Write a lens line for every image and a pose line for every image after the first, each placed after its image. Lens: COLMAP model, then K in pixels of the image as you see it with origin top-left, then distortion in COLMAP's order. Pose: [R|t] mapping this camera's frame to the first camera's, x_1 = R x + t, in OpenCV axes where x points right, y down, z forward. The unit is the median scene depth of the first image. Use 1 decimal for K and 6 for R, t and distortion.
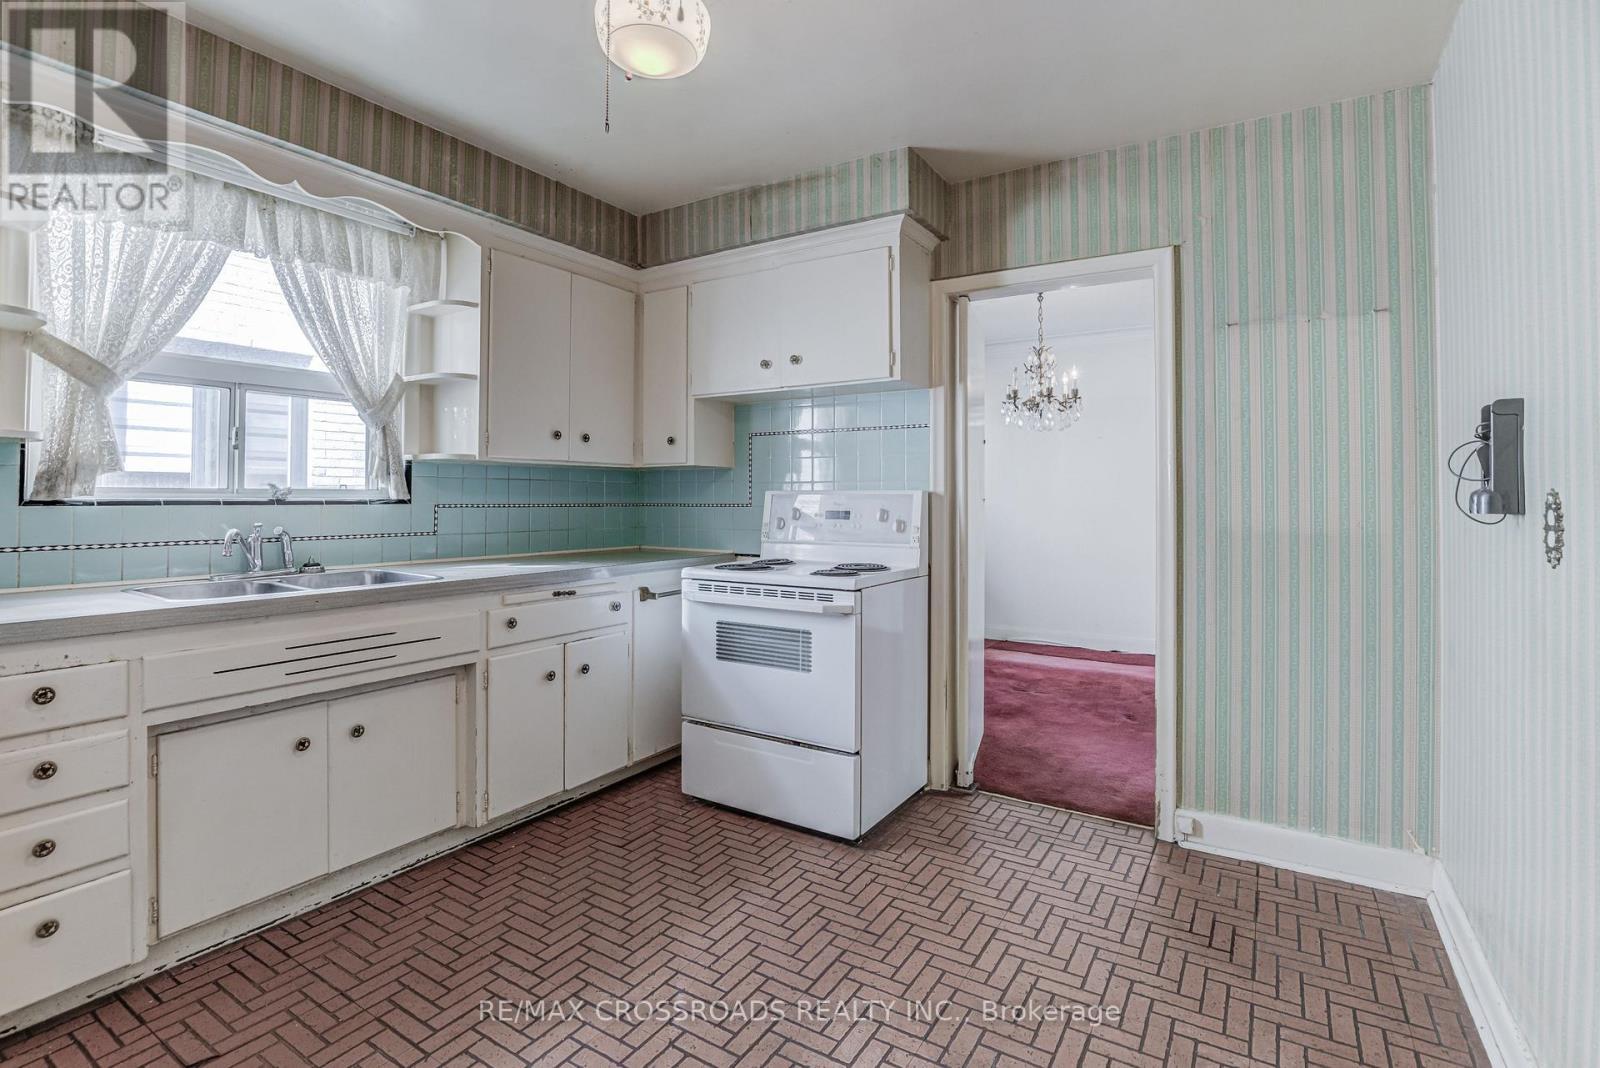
lens RADIAL K [[778.4, 0, 796.8], [0, 778.4, 486.0], [0, 0, 1]] dist [-0.001787, -0.000123]
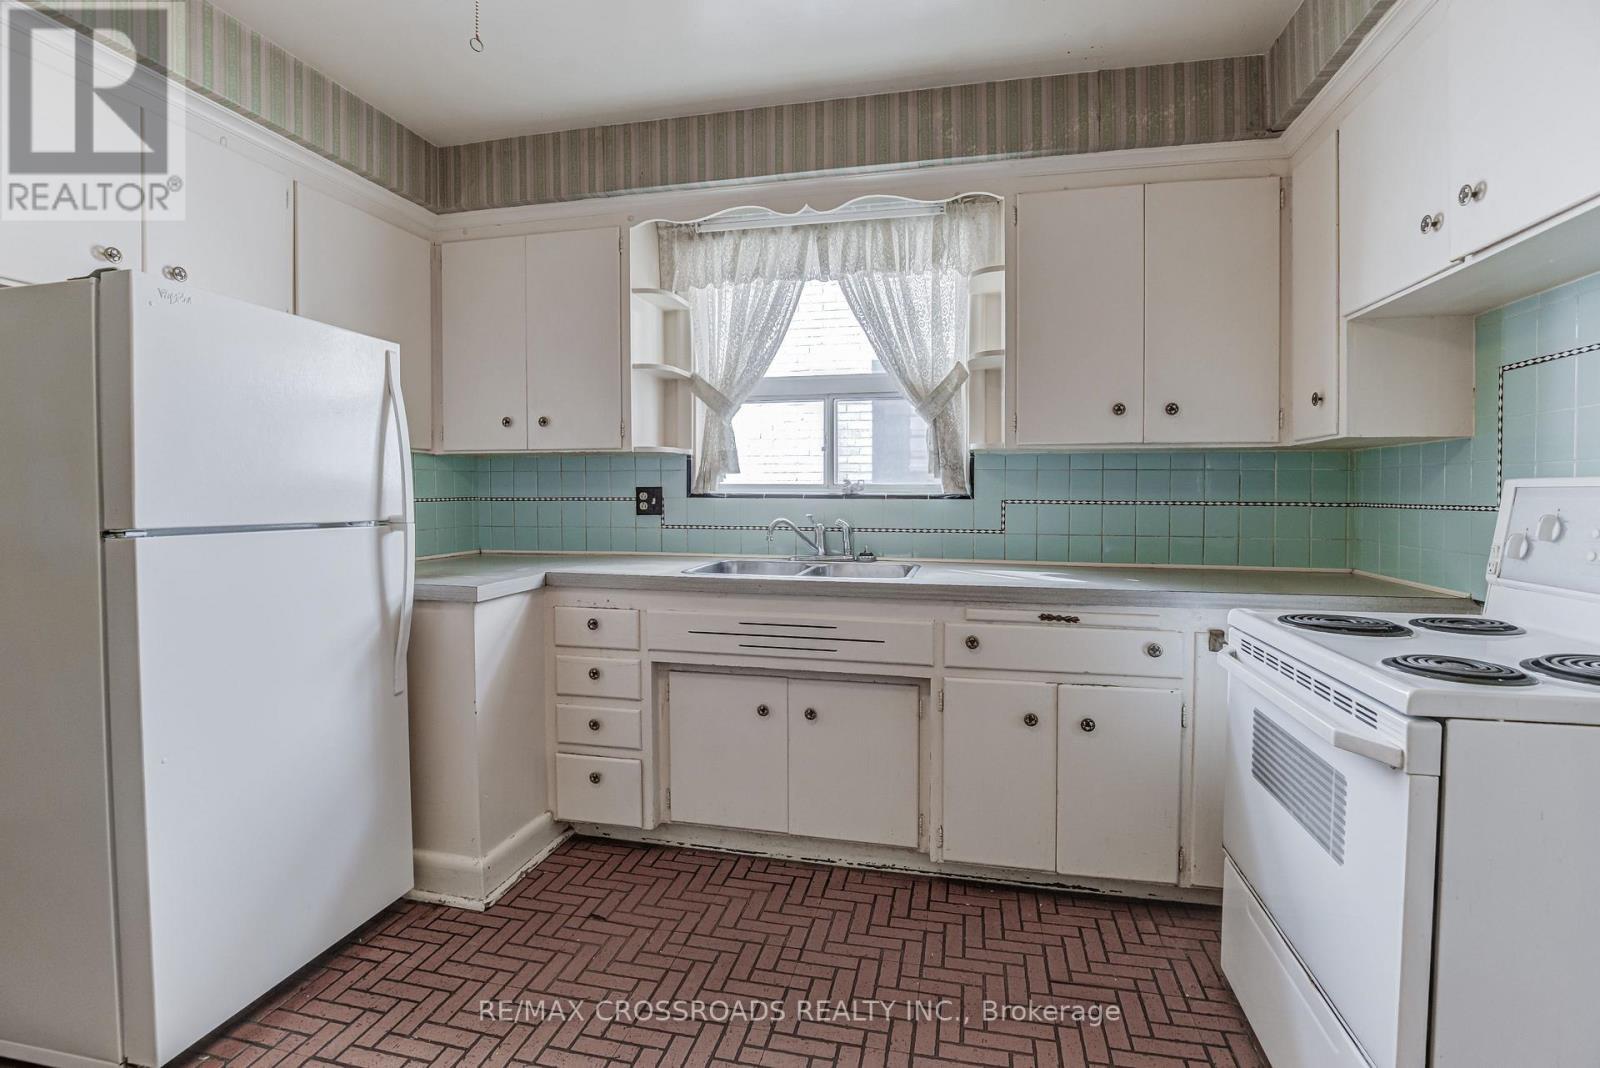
lens RADIAL K [[757.4, 0, 798.5], [0, 757.4, 512.1], [0, 0, 1]] dist [-0.023936, 0.000202]
pose [[0.338431, 0.024130, -0.940682, 0.340815], [0.011575, 0.999489, 0.029803, 0.010583], [0.940920, -0.020975, 0.337979, 0.572652]]
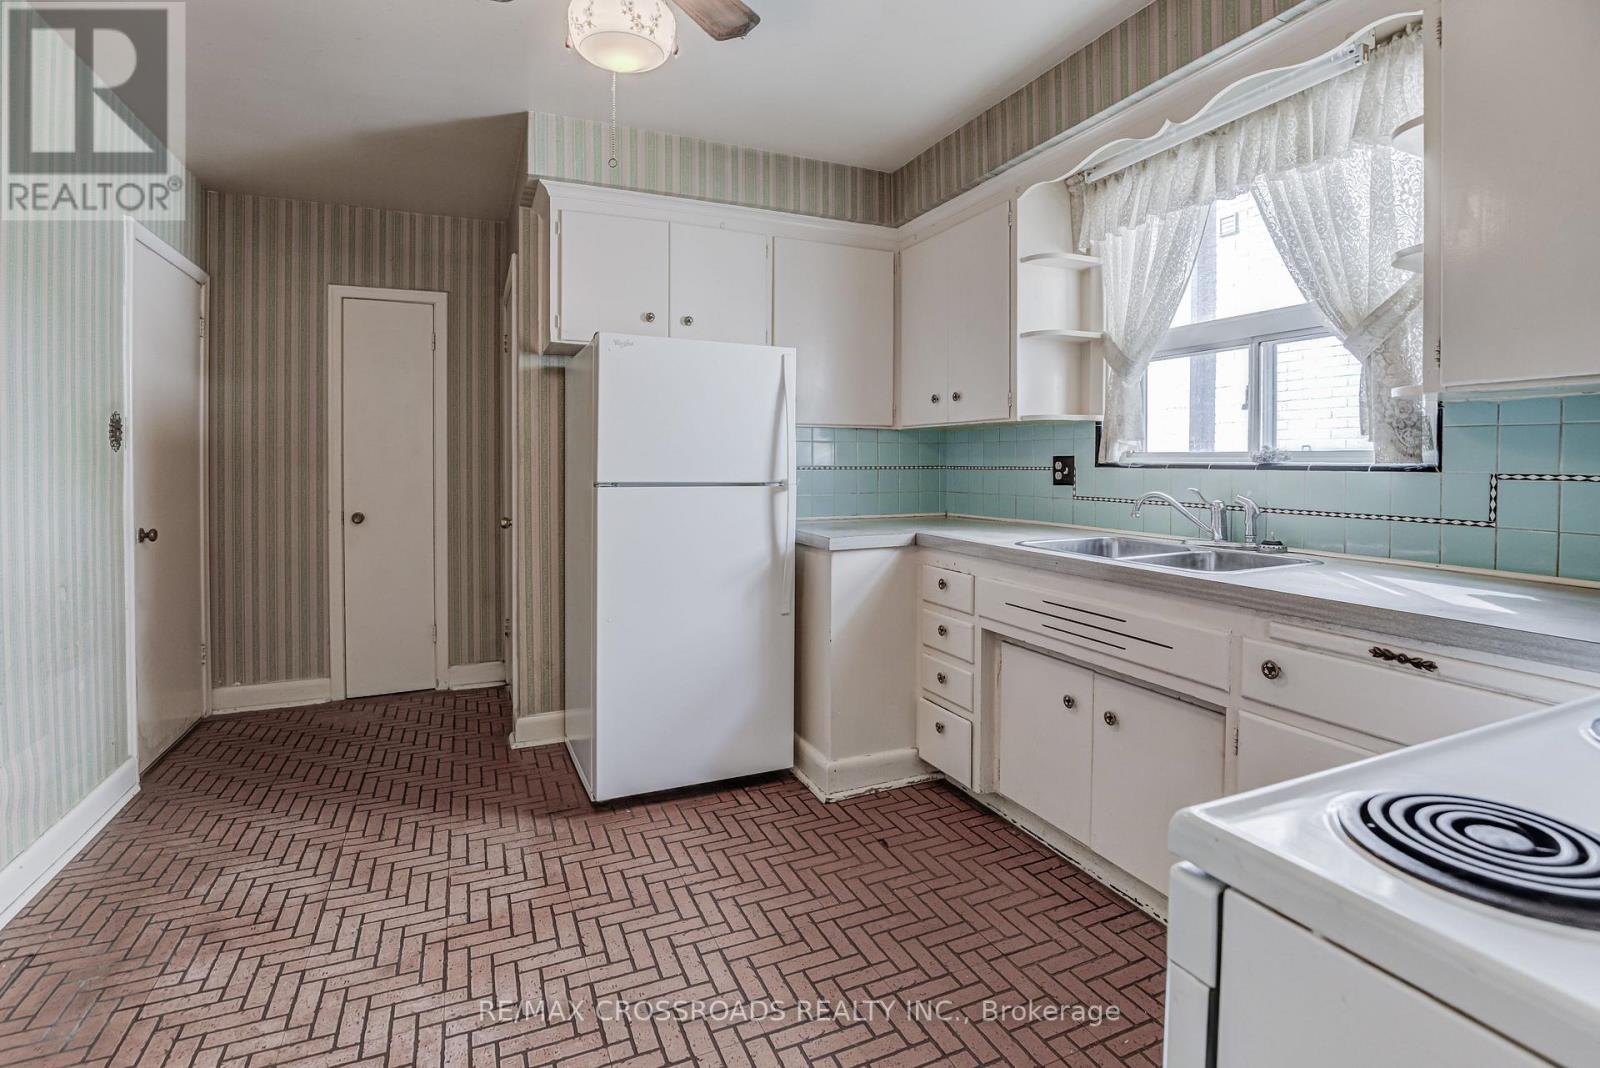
lens RADIAL K [[767.6, 0, 805.0], [0, 767.6, 474.9], [0, 0, 1]] dist [-0.023805, 0.000221]
pose [[-0.547425, 0.011305, -0.836778, 0.327885], [0.007287, 0.999935, 0.008742, 0.019236], [0.836823, -0.001312, -0.547472, 1.054830]]
